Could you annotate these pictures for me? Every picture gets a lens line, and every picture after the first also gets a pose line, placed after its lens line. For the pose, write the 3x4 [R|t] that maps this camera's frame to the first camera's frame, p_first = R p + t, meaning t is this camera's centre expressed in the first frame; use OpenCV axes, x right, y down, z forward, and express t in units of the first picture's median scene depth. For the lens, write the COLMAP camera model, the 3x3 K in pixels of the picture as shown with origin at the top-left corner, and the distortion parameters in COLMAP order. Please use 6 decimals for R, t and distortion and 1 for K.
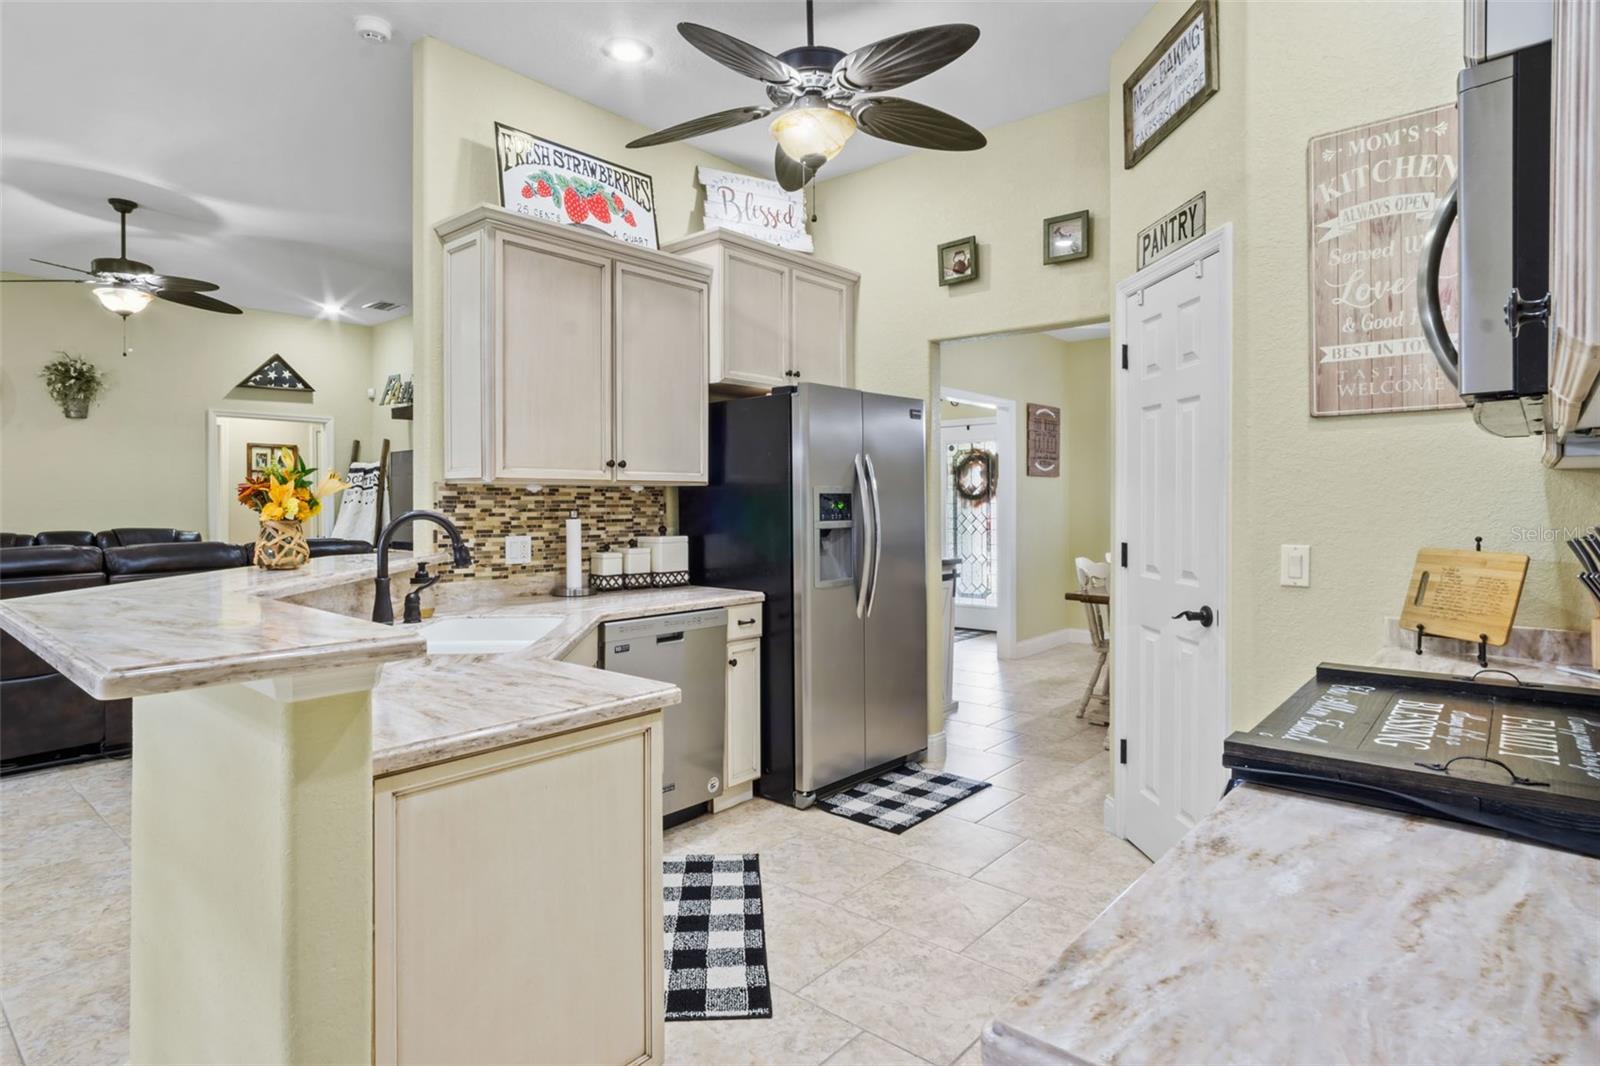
lens RADIAL K [[862.3, 0, 785.6], [0, 862.3, 503.0], [0, 0, 1]] dist [-0.022880, 0.015237]
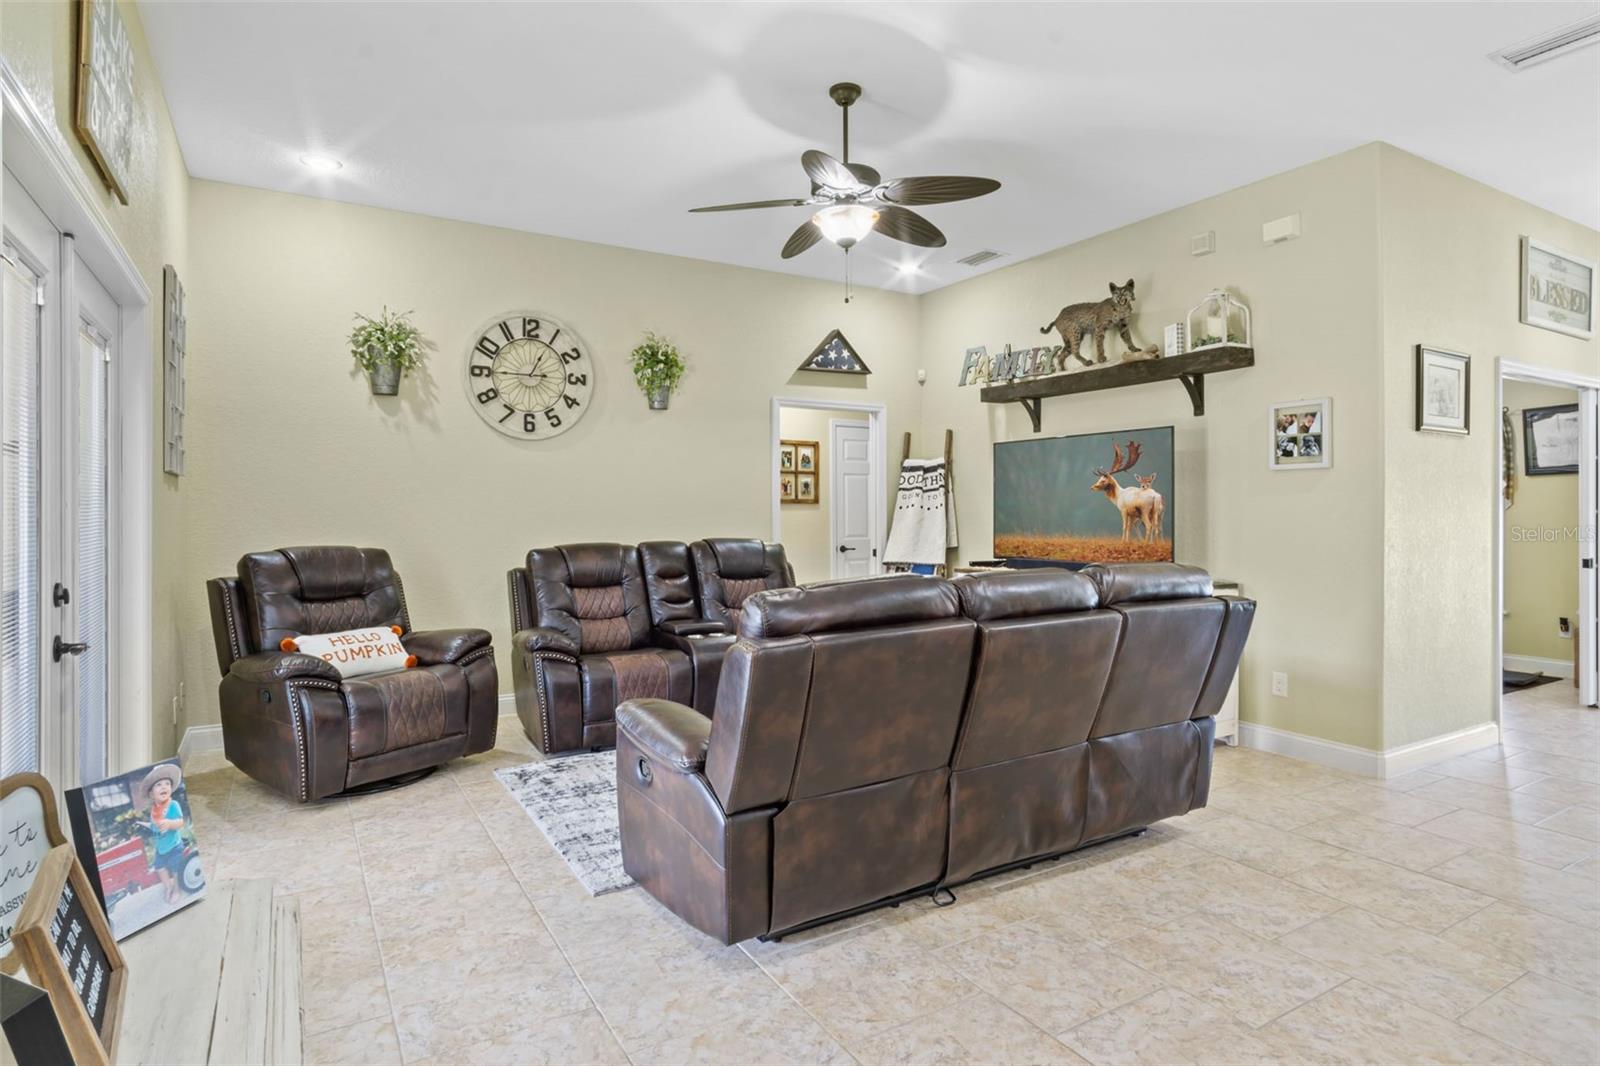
lens RADIAL K [[854.4, 0, 779.1], [0, 854.4, 515.7], [0, 0, 1]] dist [-0.021273, 0.014252]
pose [[0.947159, 0.002470, -0.320756, -0.383203], [0.000156, 0.999967, 0.008161, 0.000467], [0.320766, -0.007780, 0.947127, 0.195017]]
